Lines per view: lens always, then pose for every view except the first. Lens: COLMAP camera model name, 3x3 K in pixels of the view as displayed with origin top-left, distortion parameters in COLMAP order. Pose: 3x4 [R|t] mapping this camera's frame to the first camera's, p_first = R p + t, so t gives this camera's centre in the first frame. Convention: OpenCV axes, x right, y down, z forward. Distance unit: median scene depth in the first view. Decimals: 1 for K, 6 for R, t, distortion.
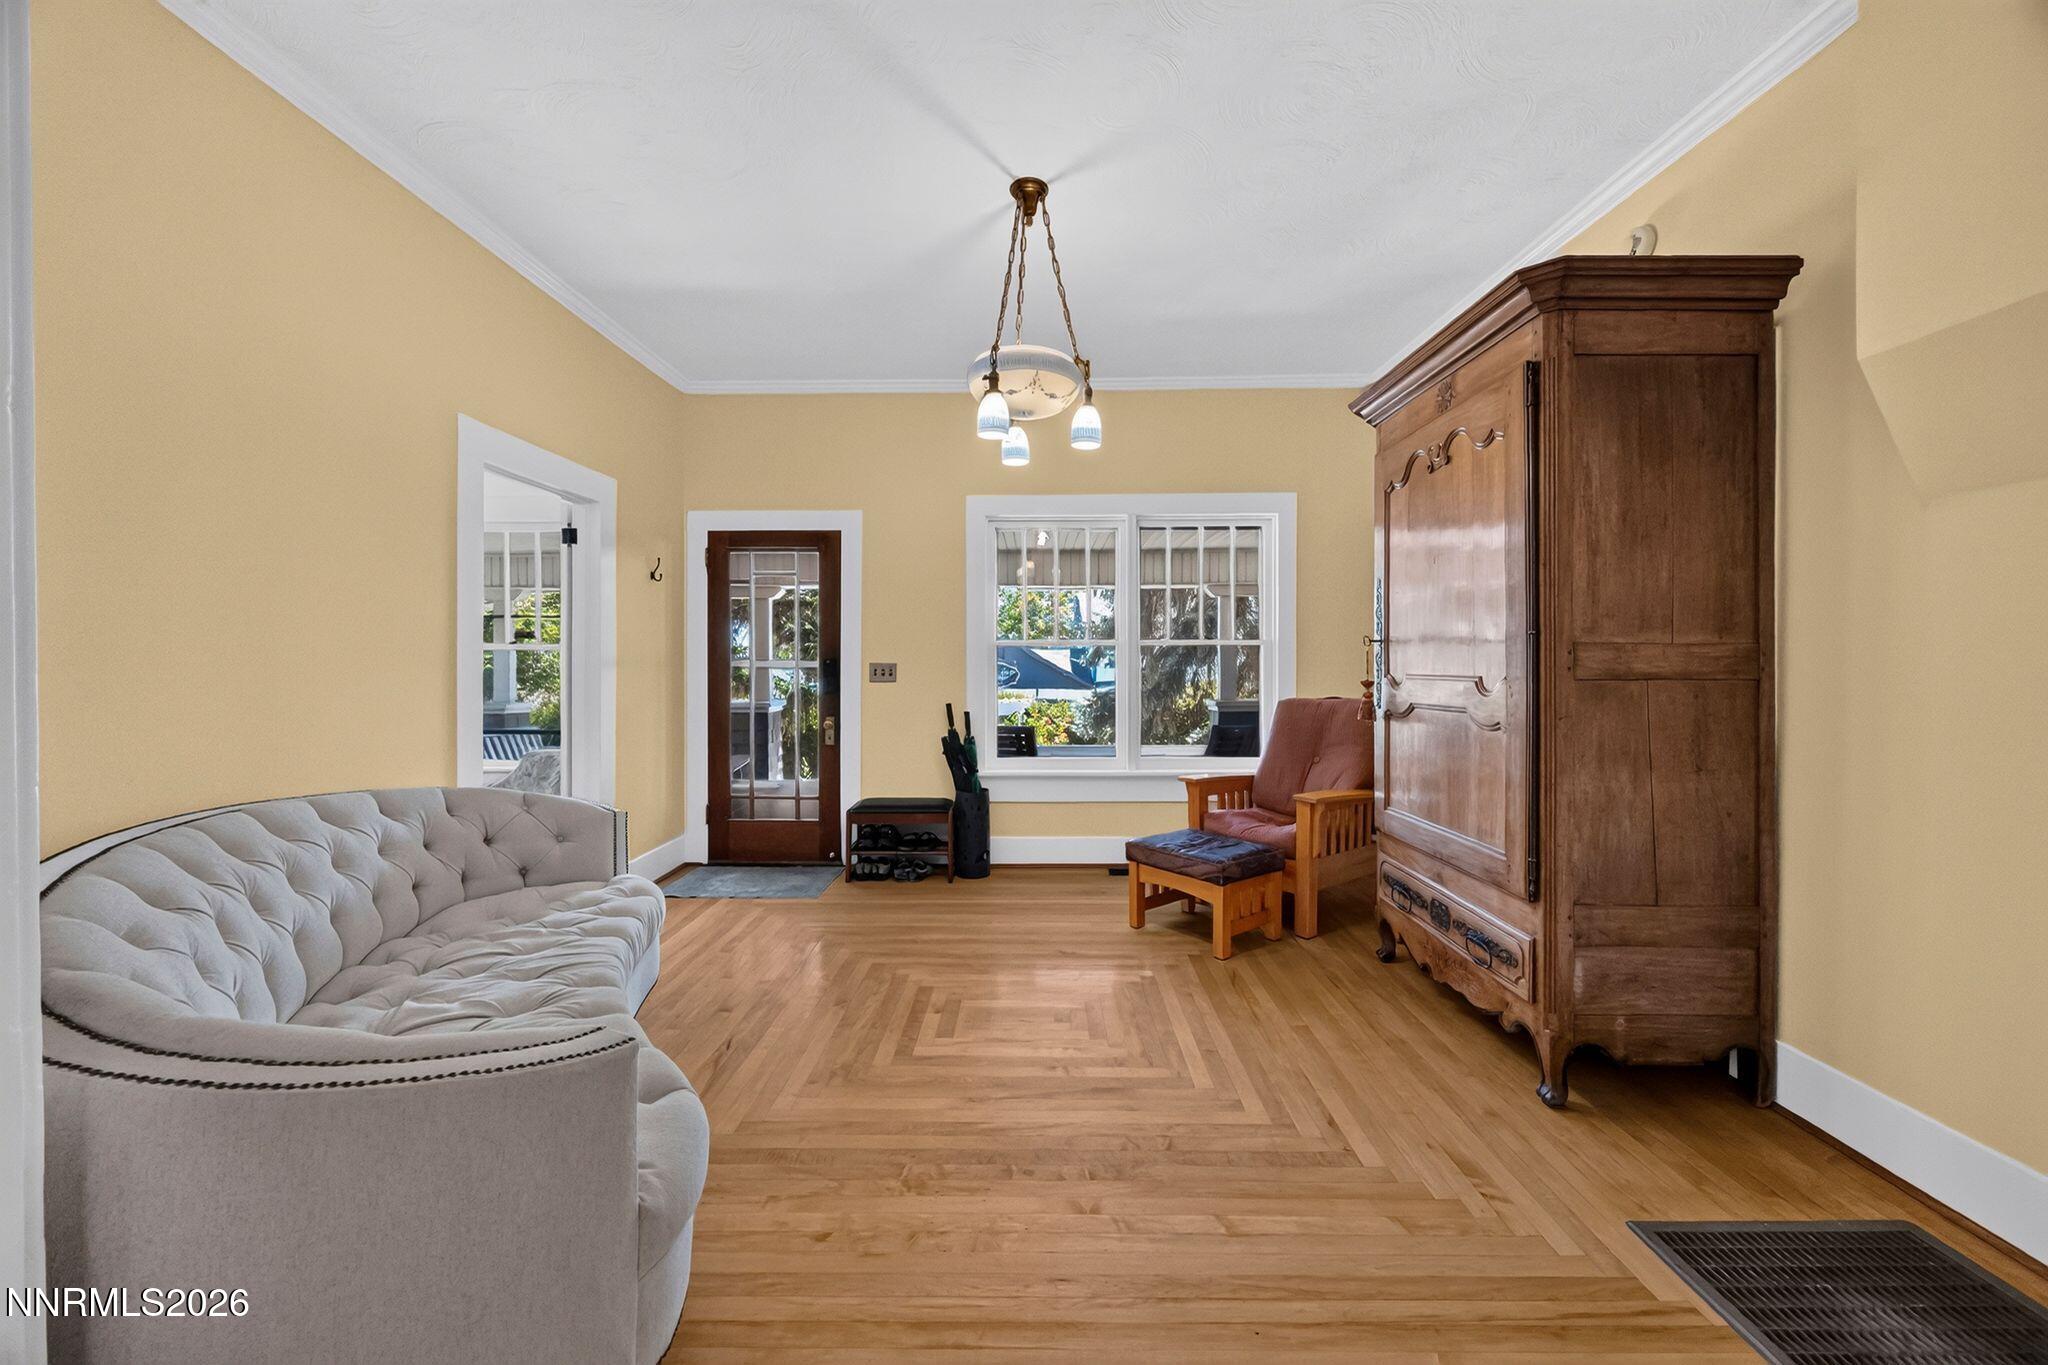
lens RADIAL K [[777.9, 0, 1031.5], [0, 777.9, 662.2], [0, 0, 1]] dist [-0.000373, -0.000016]
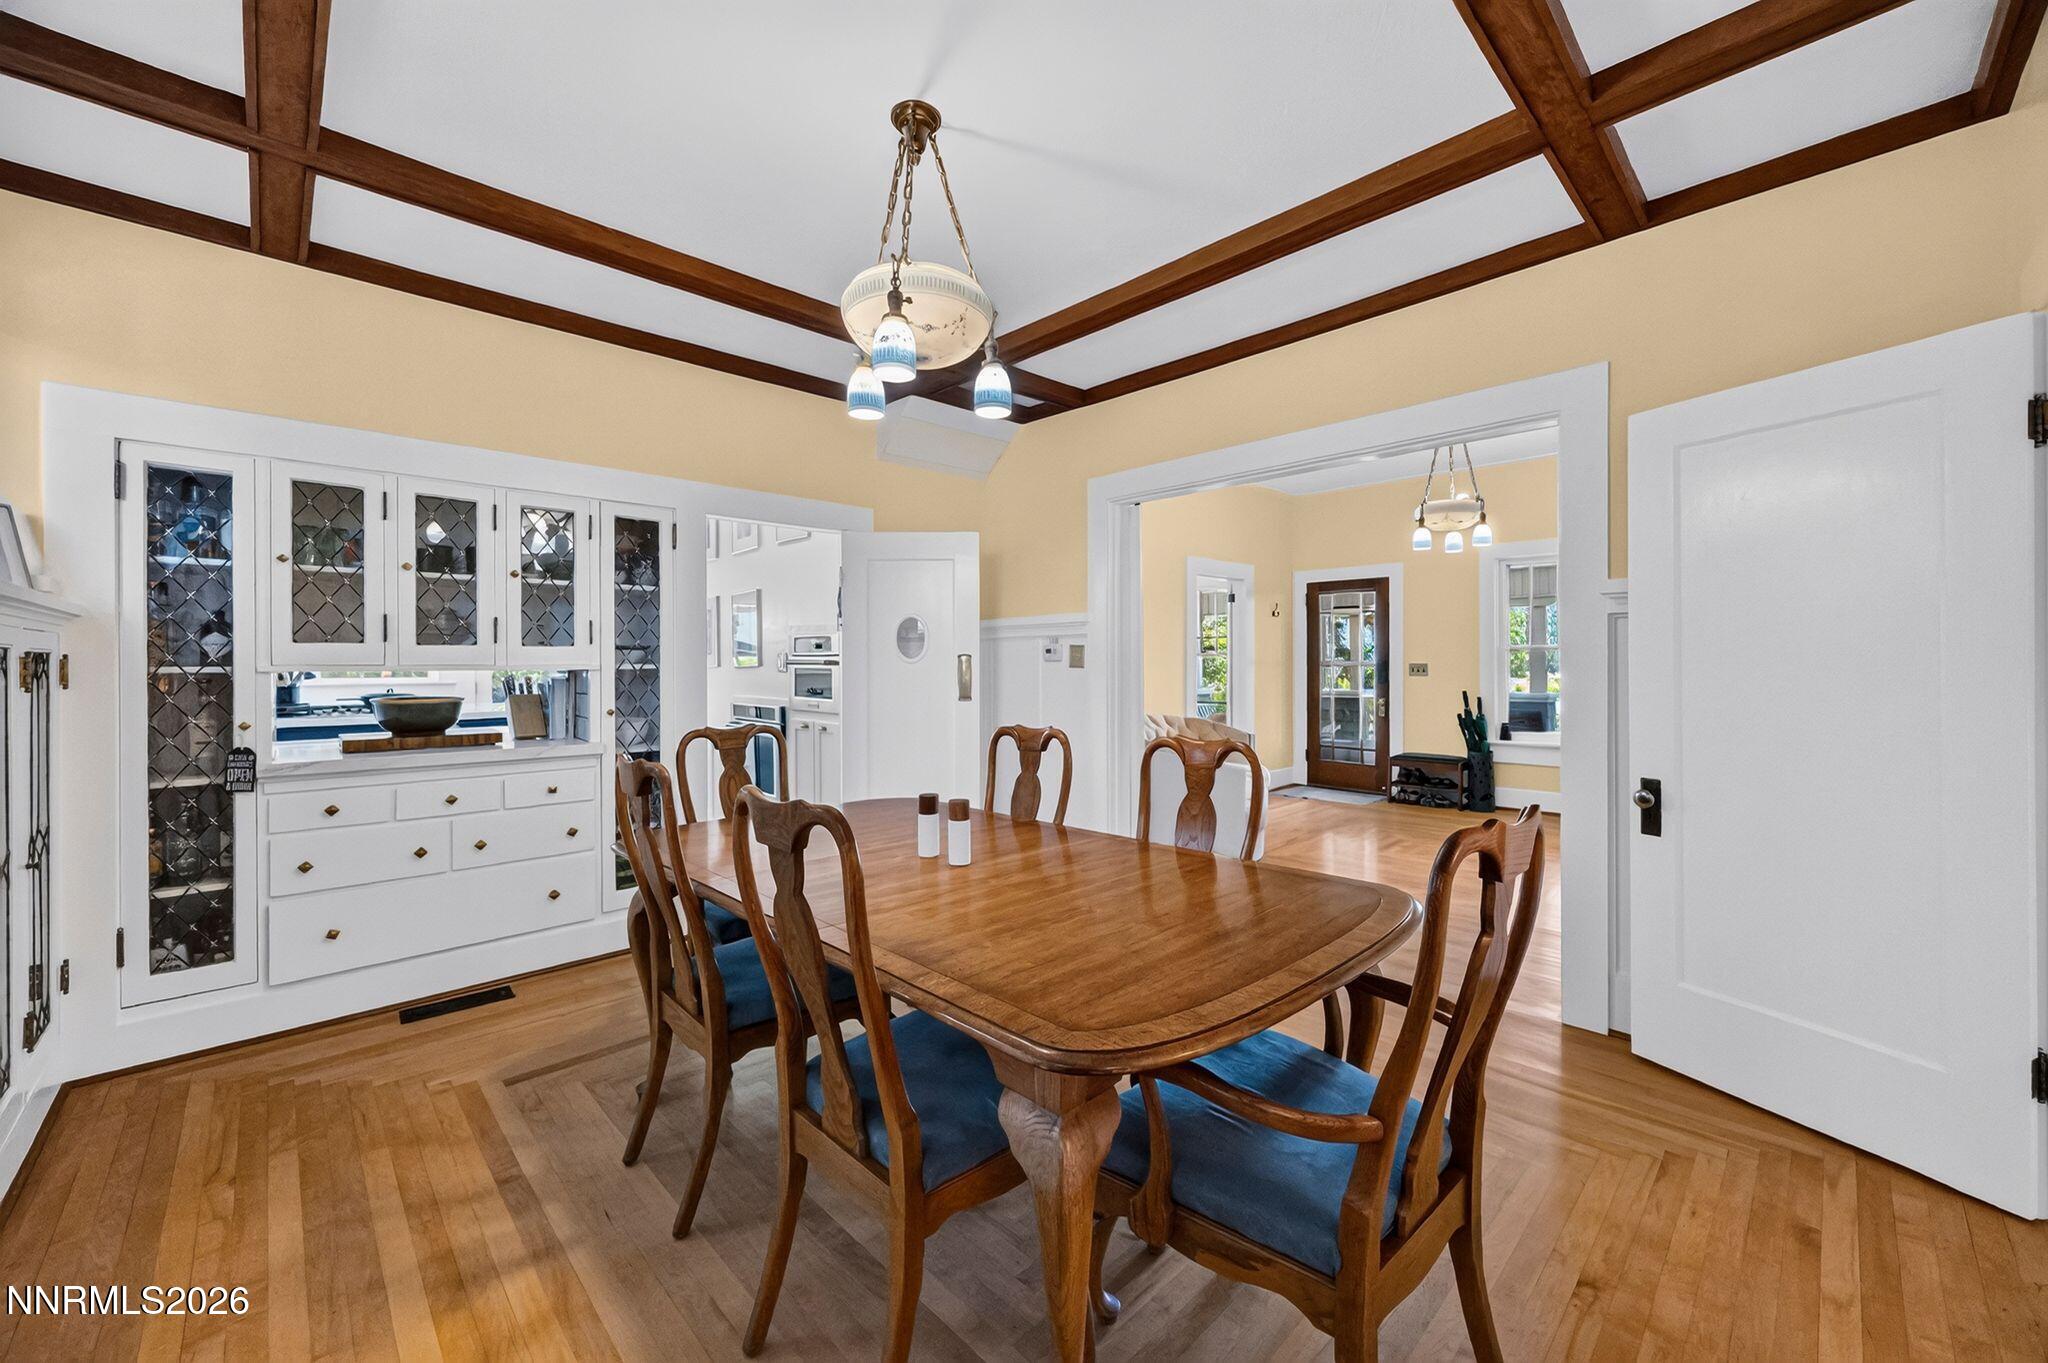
lens RADIAL K [[777.9, 0, 1031.5], [0, 777.9, 661.2], [0, 0, 1]] dist [-0.000373, -0.000016]
pose [[0.704373, -0.003739, -0.709820, 0.352923], [0.005934, 0.999982, 0.000621, -0.008331], [0.709805, -0.004649, 0.704383, -0.589818]]
